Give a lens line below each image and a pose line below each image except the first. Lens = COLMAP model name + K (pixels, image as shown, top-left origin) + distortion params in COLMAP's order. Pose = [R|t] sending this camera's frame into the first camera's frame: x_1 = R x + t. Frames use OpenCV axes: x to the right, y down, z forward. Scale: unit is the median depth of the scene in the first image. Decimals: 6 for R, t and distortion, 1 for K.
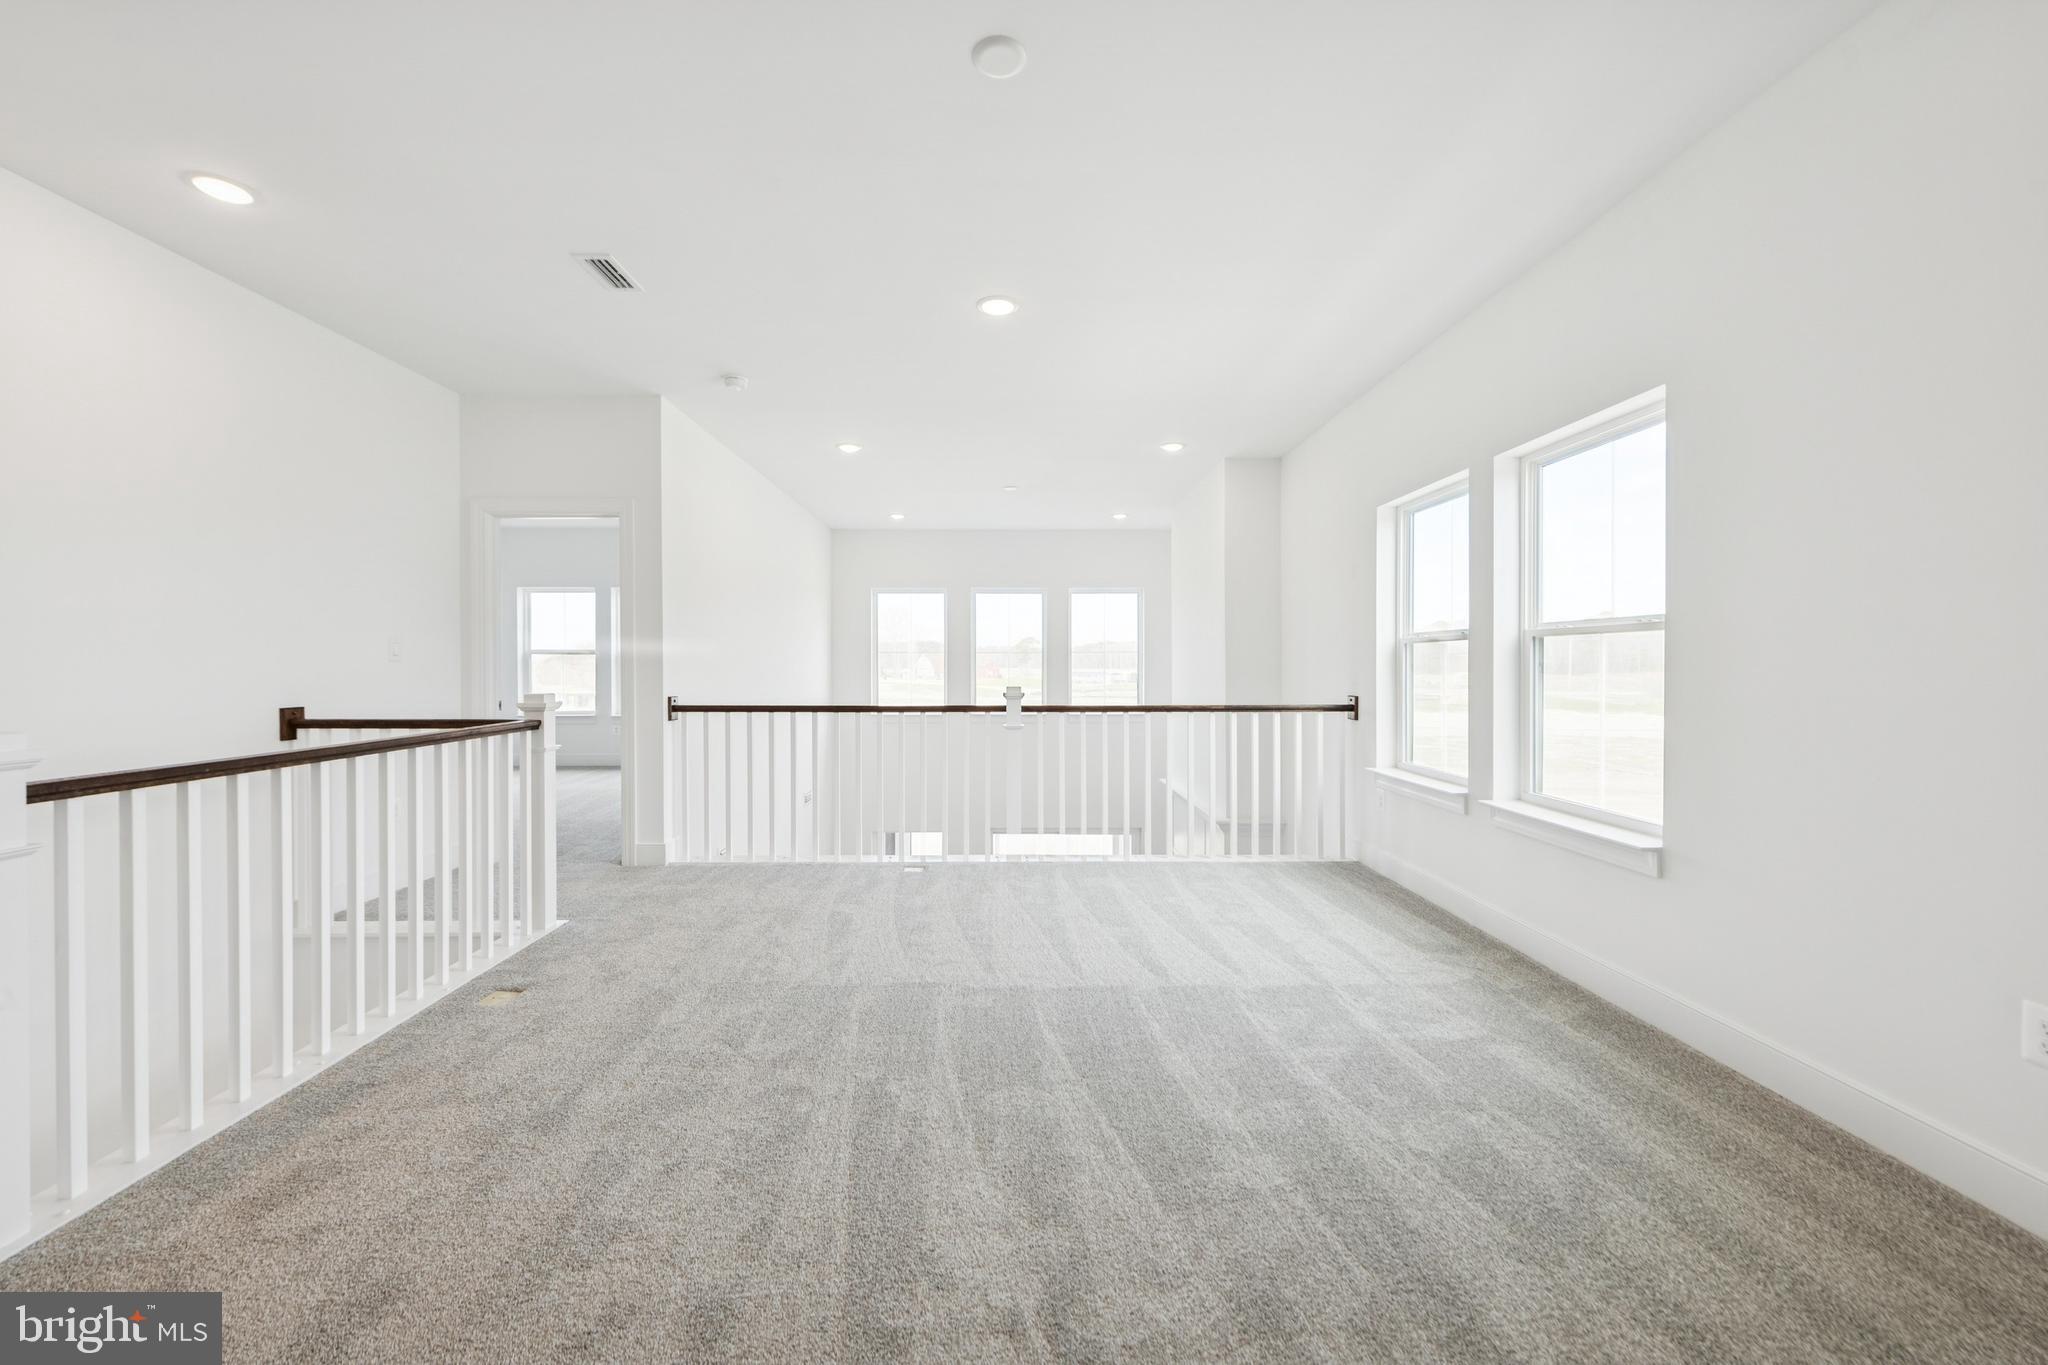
lens RADIAL K [[805.5, 0, 1018.8], [0, 805.5, 677.2], [0, 0, 1]] dist [0.016644, -0.004068]
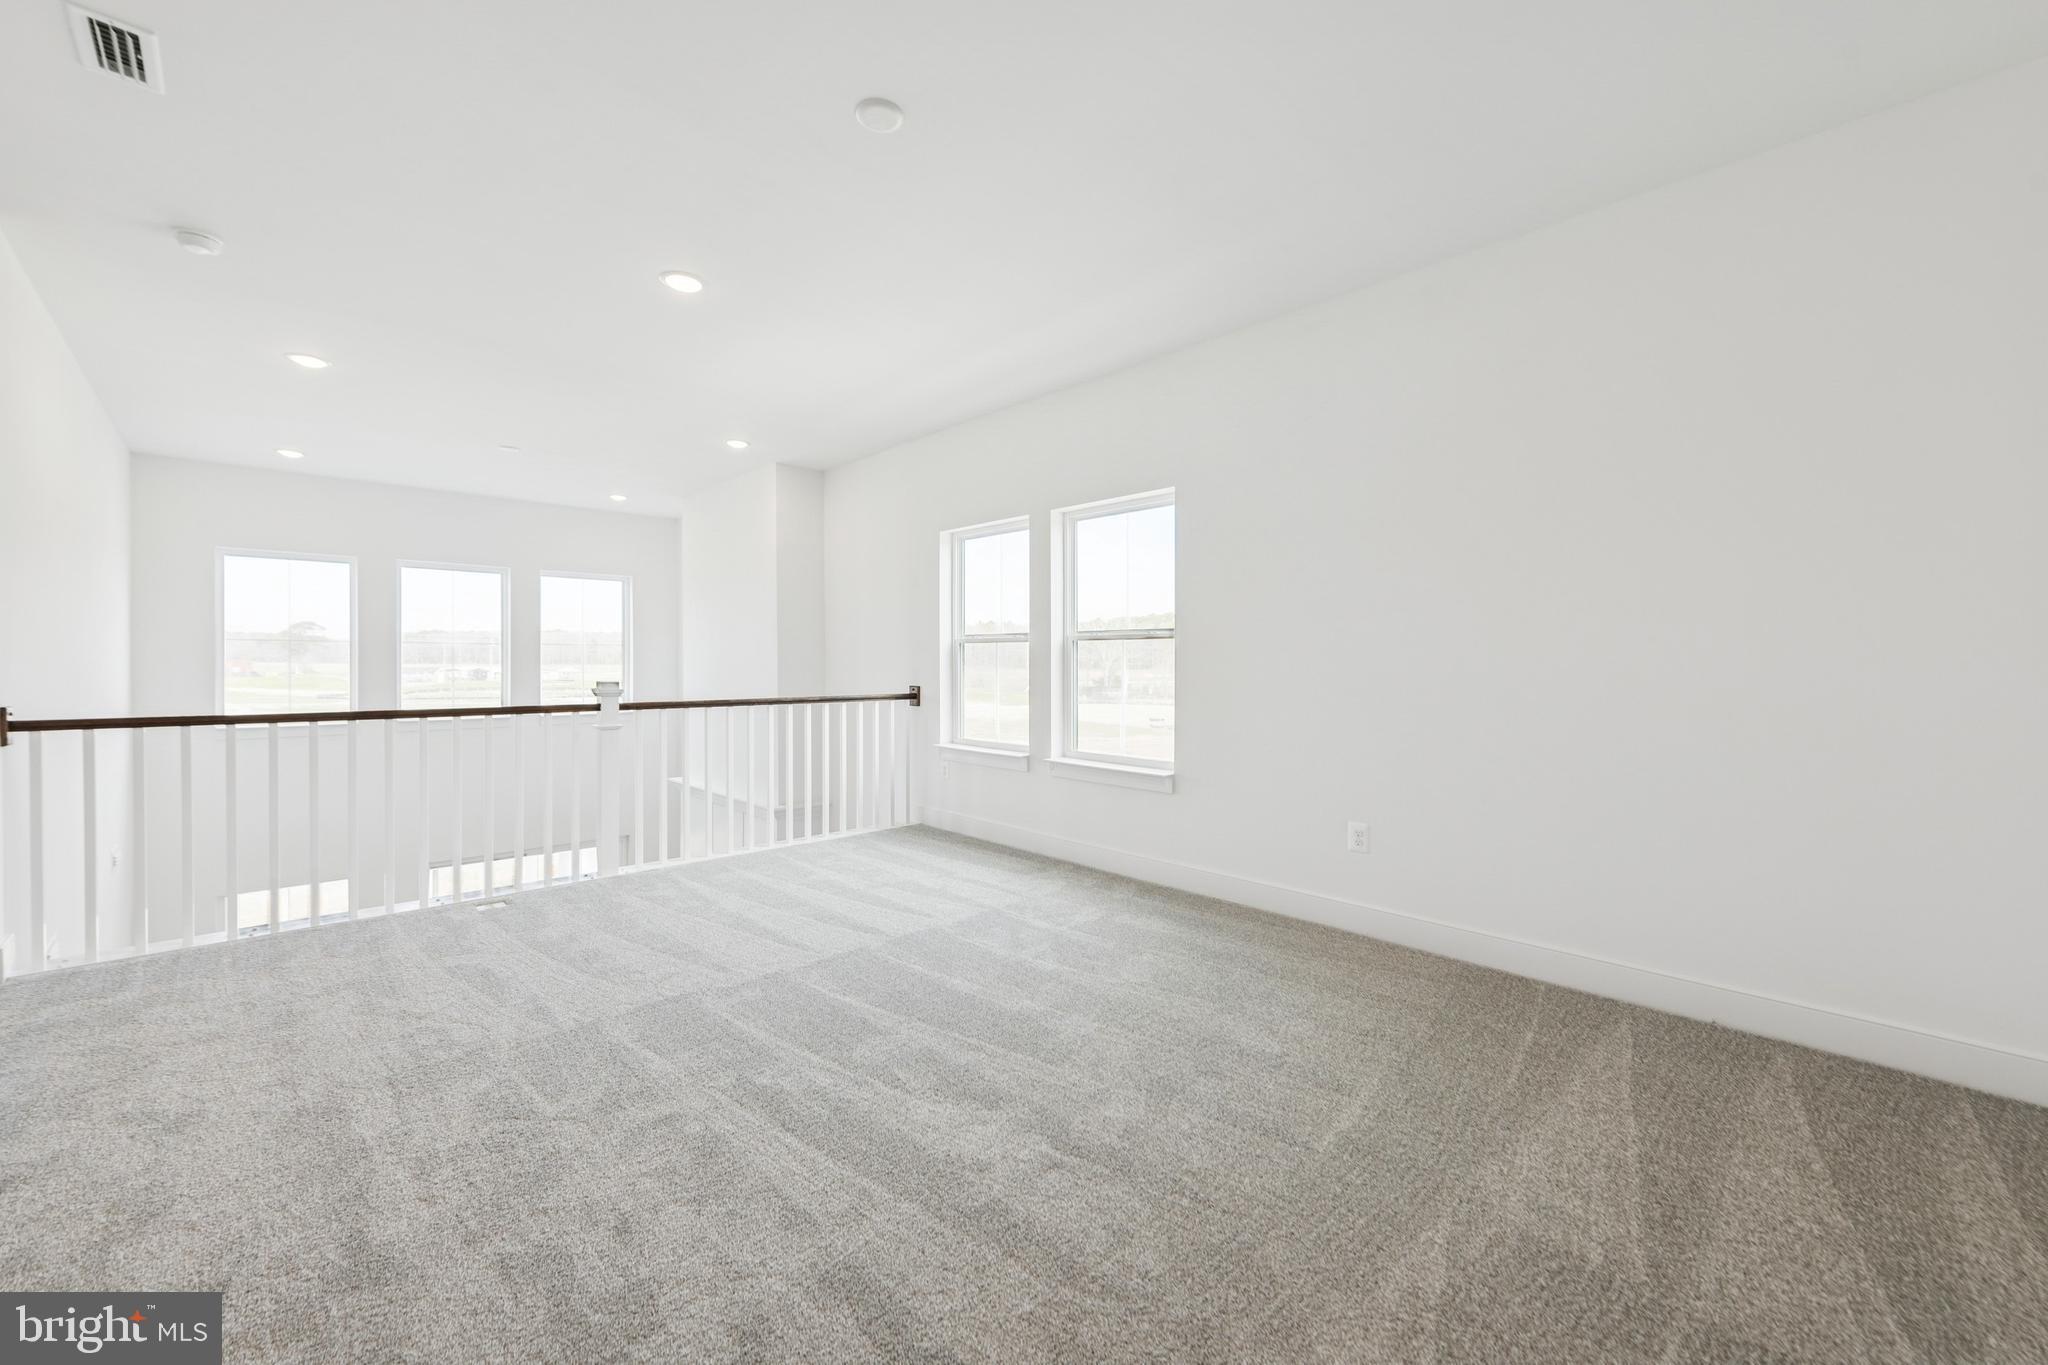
lens RADIAL K [[805.5, 0, 1019.6], [0, 805.5, 670.0], [0, 0, 1]] dist [0.016644, -0.004068]
pose [[0.731967, -0.004121, 0.681327, -0.384625], [0.006348, 0.999980, -0.000771, 0.001911], [-0.681310, 0.004890, 0.731978, 0.030635]]
